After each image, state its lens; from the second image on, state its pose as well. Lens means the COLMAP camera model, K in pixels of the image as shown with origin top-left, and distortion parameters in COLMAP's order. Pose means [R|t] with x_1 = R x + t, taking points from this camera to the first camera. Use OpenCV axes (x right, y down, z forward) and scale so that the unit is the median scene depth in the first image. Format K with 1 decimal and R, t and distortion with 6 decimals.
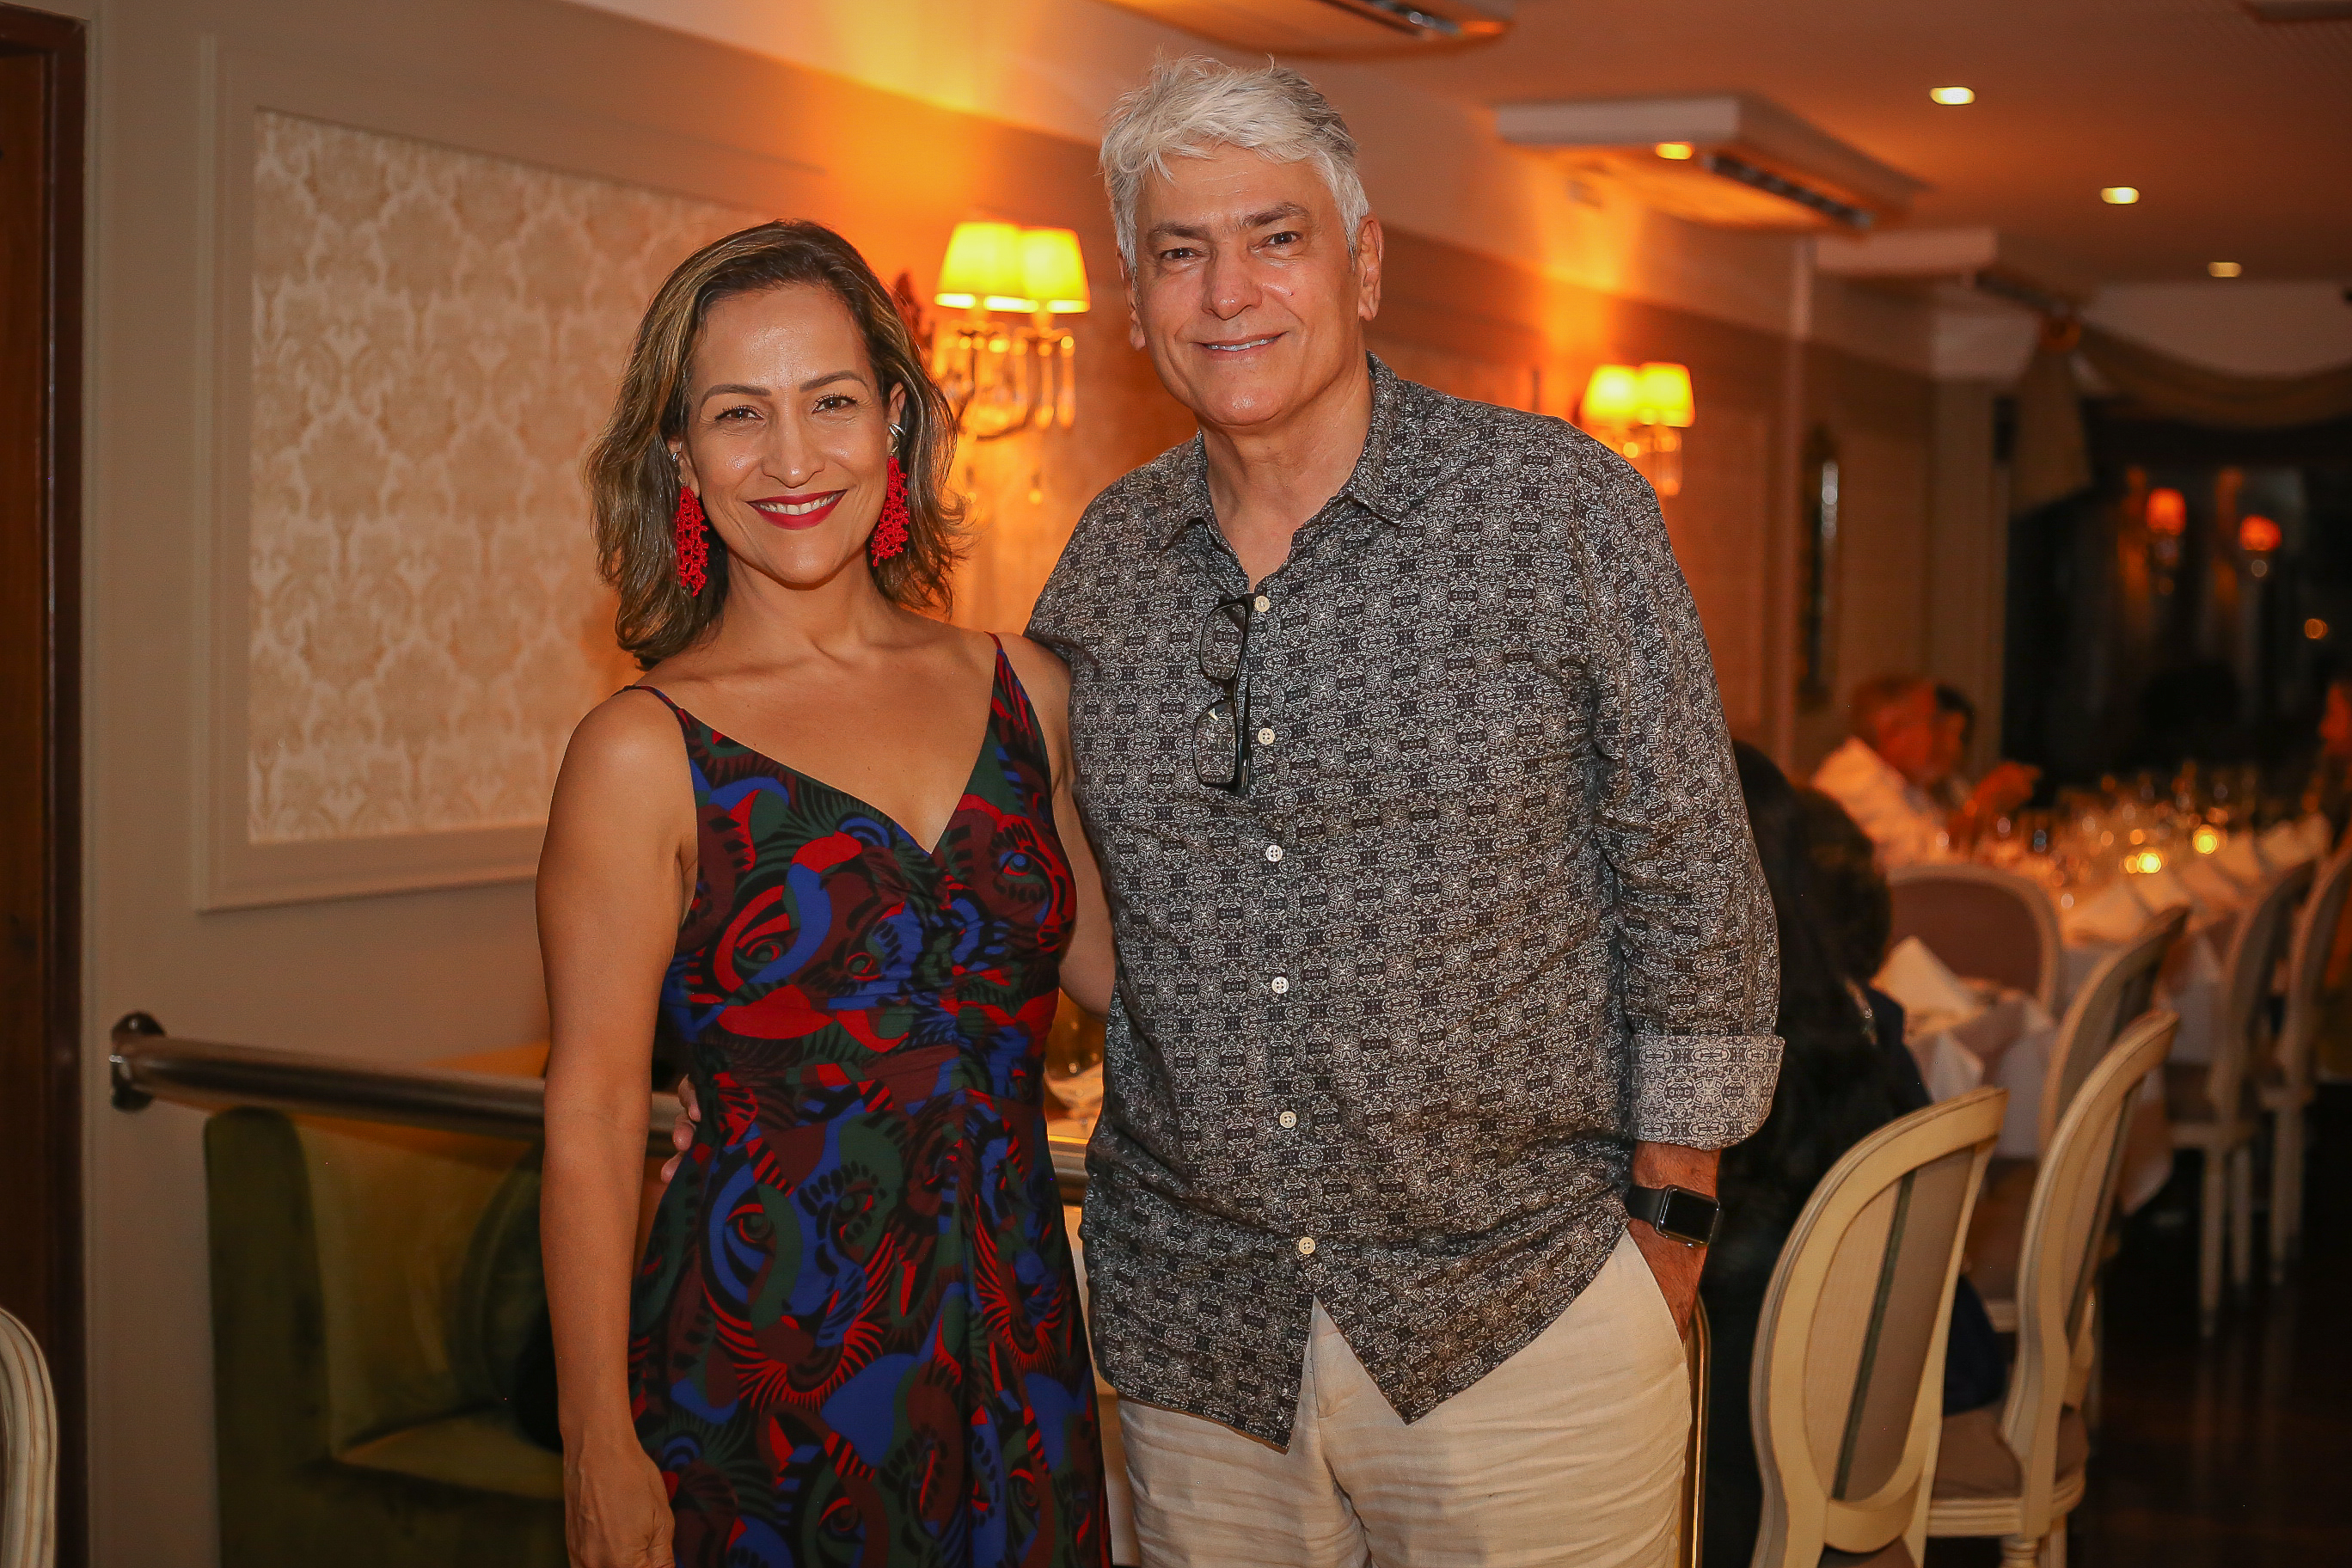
lens RADIAL K [[3470.2, 0, 1176.0], [0, 3470.2, 784.0], [0, 0, 1]] dist [-0.120265, 0.030087]
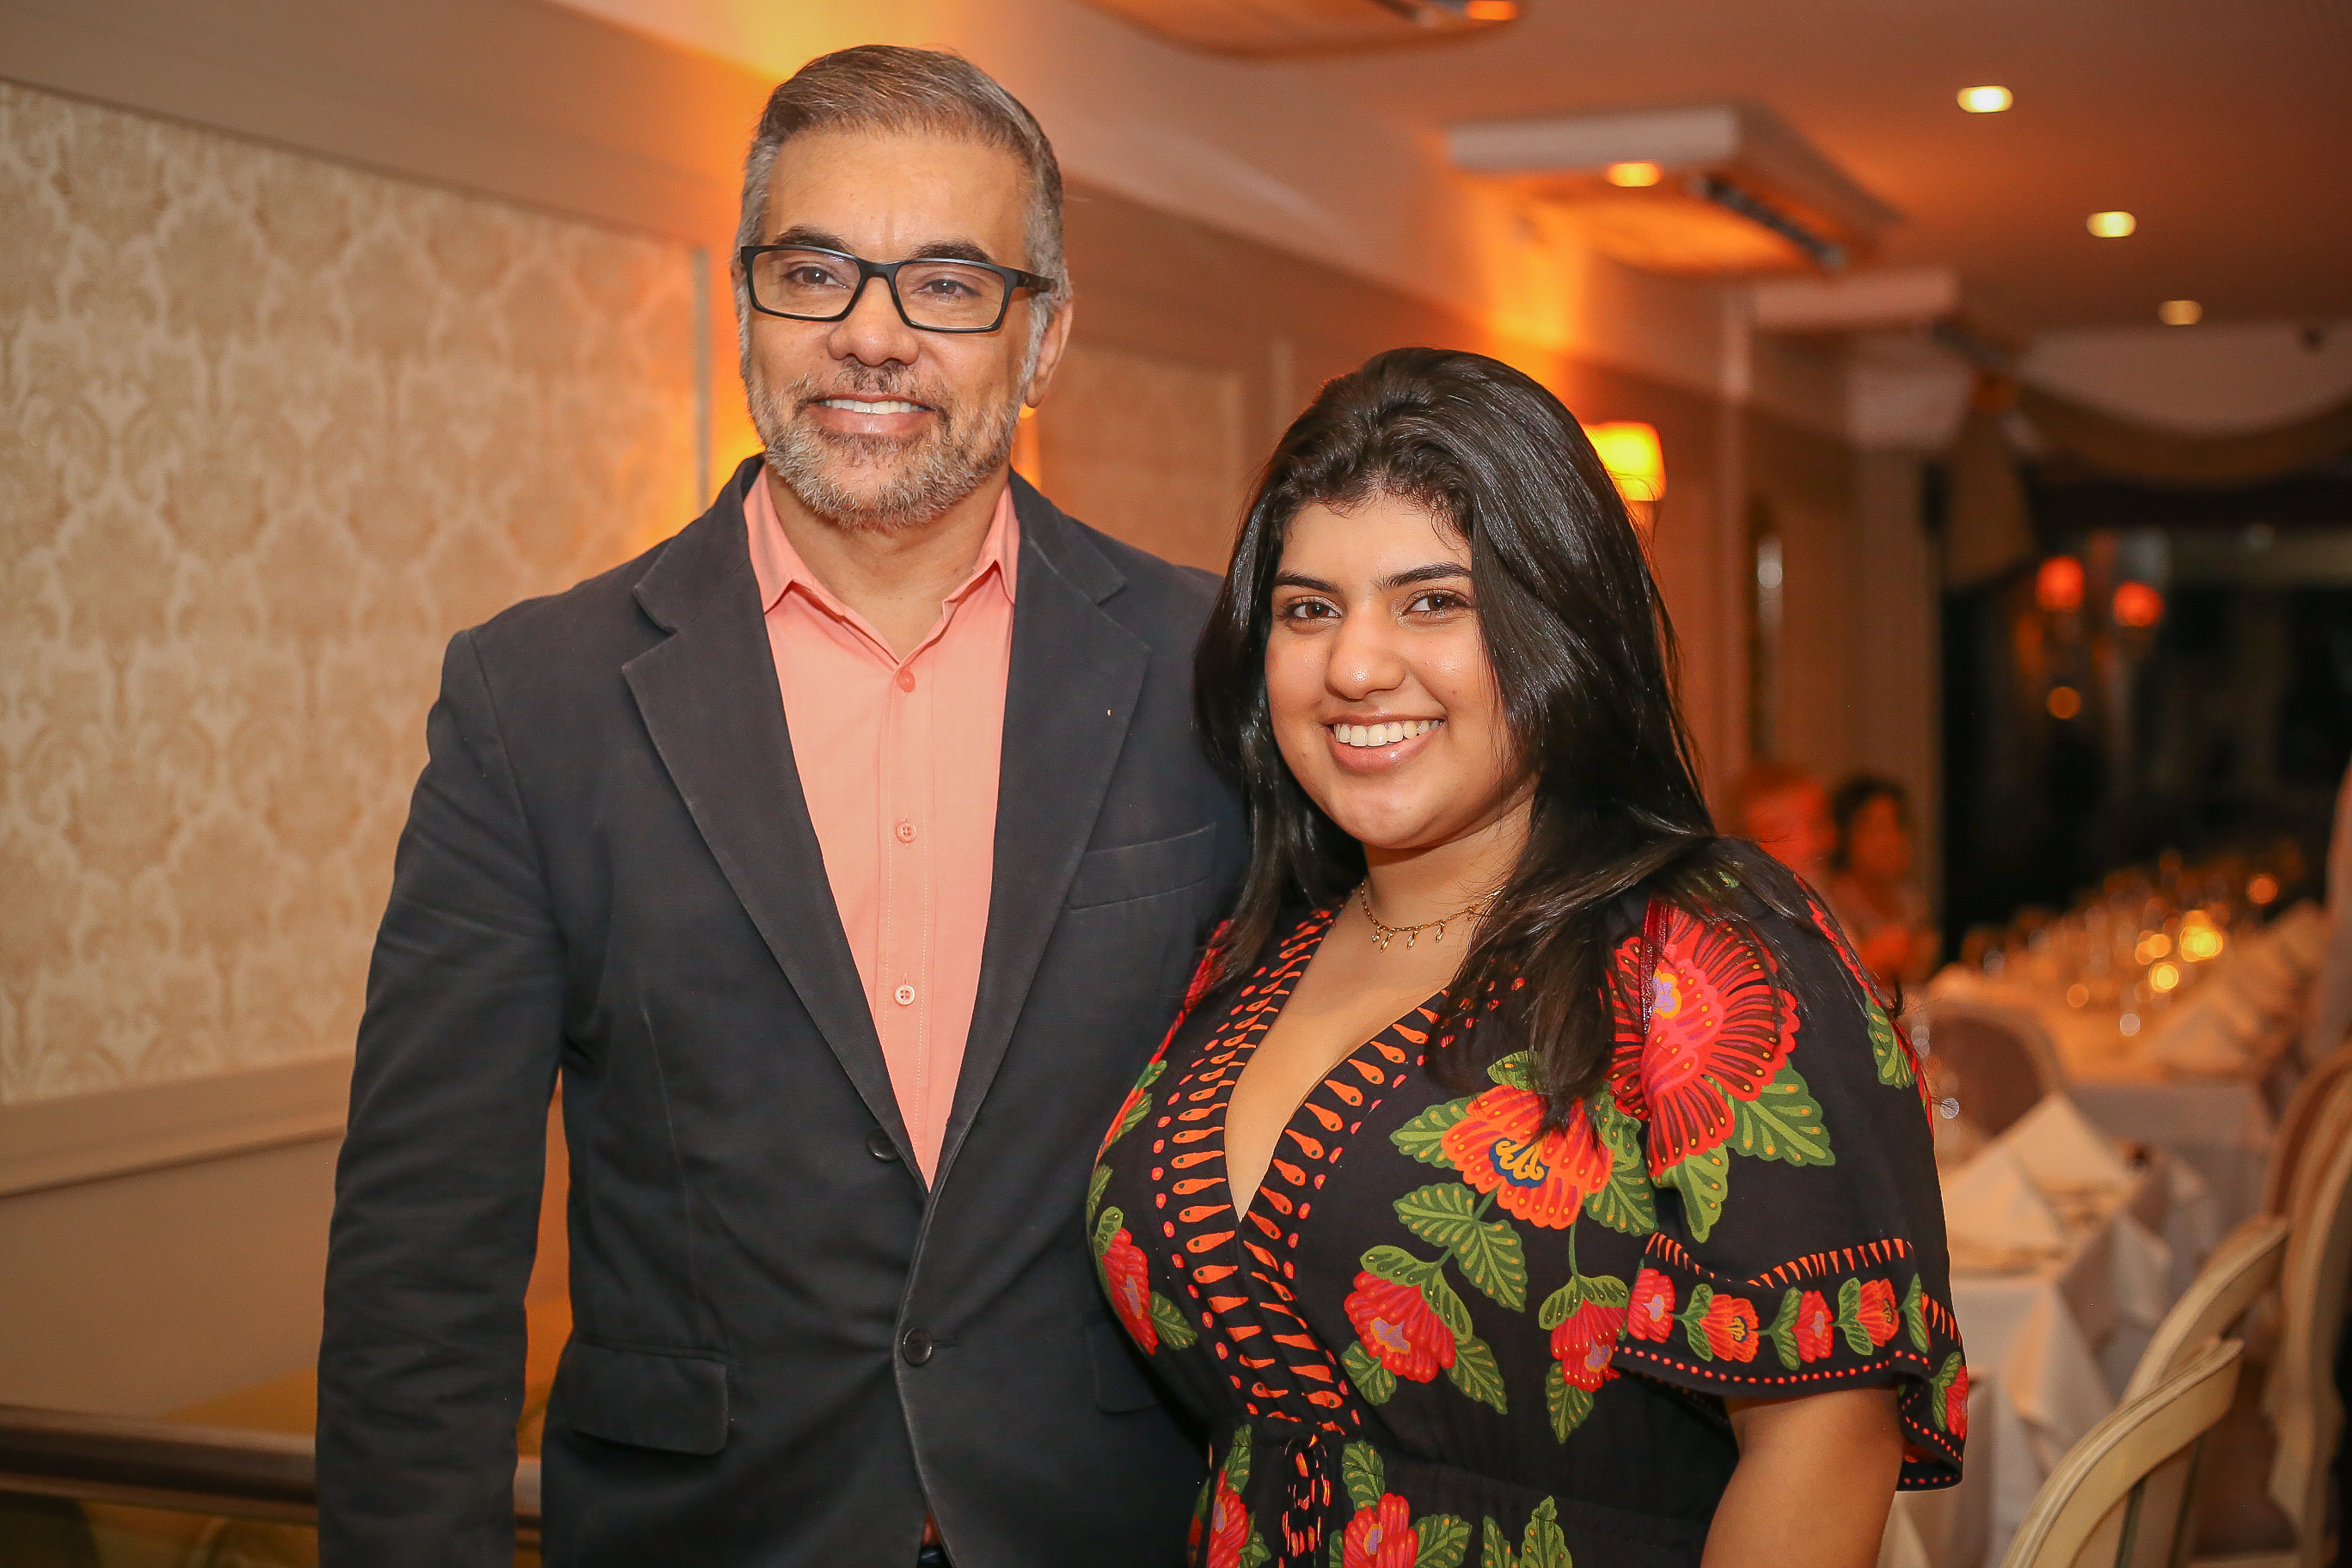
lens RADIAL K [[3459.6, 0, 1129.7], [0, 3459.6, 777.2], [0, 0, 1]] dist [-0.111025, -0.045540]
pose [[0.997546, -0.036023, 0.060032, -0.072405], [0.038064, 0.998723, -0.033221, -0.017064], [-0.058758, 0.035424, 0.997644, 0.265044]]
